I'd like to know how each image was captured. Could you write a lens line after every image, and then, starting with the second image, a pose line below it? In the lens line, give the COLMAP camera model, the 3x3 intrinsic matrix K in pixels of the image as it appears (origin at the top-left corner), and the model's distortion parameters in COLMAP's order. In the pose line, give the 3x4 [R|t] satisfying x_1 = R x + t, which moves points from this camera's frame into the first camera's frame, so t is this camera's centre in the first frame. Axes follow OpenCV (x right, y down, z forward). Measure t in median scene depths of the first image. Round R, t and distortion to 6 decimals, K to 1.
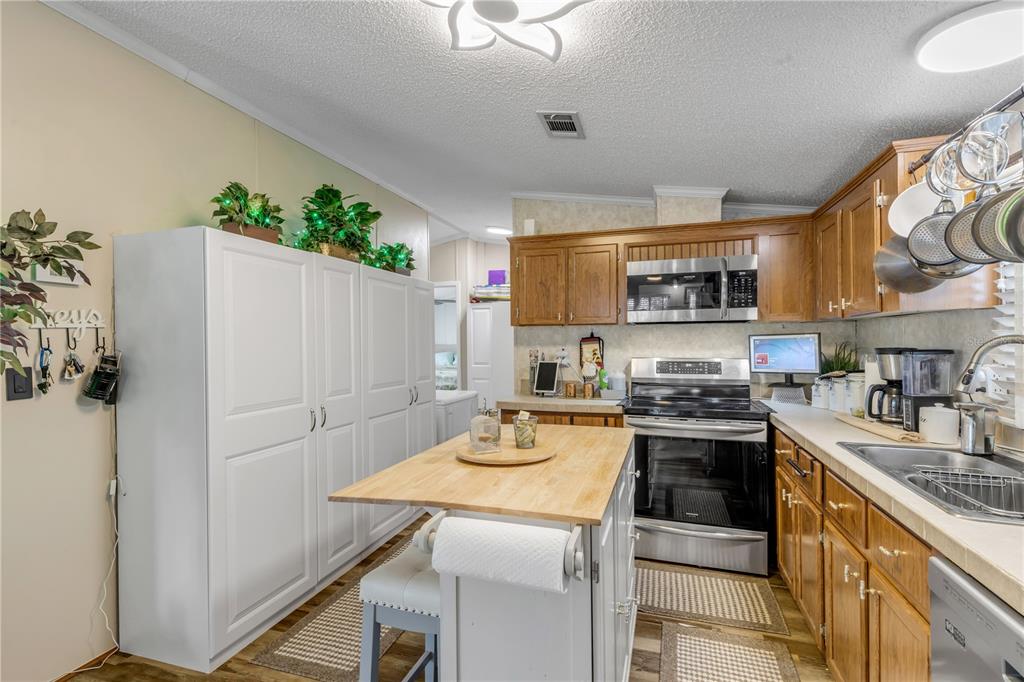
lens RADIAL K [[465.2, 0, 510.8], [0, 465.2, 340.7], [0, 0, 1]] dist [0.012675, -0.000240]
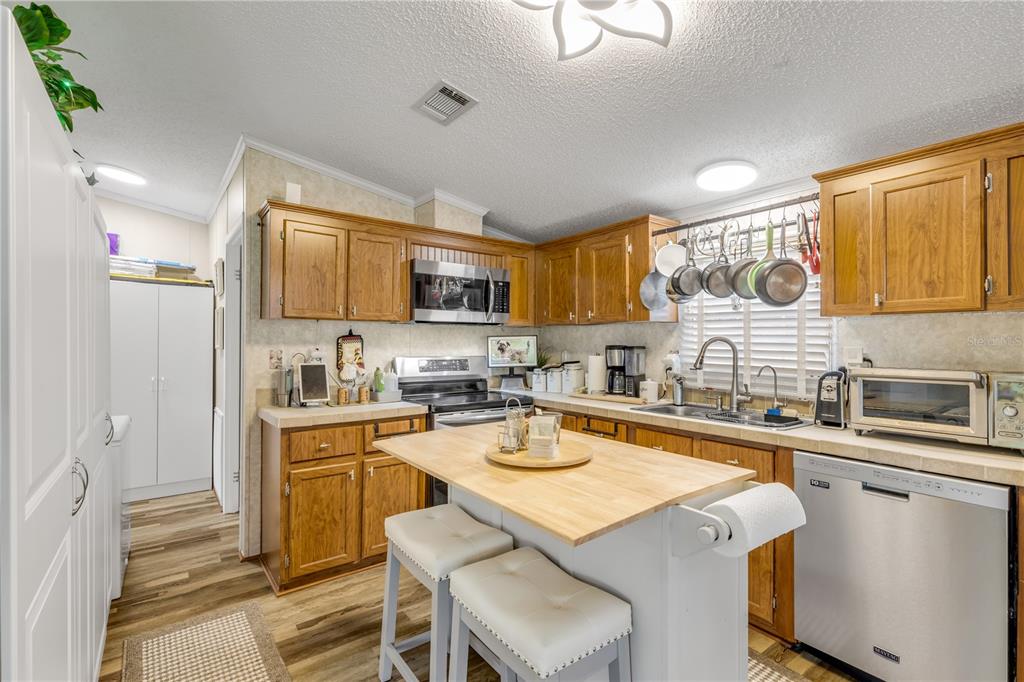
lens RADIAL K [[465.2, 0, 508.4], [0, 465.2, 341.5], [0, 0, 1]] dist [0.012675, -0.000240]
pose [[0.582379, 0.010940, 0.812844, -0.411311], [-0.005023, 0.999939, -0.009859, 0.013075], [-0.812902, 0.001658, 0.582398, 0.261013]]
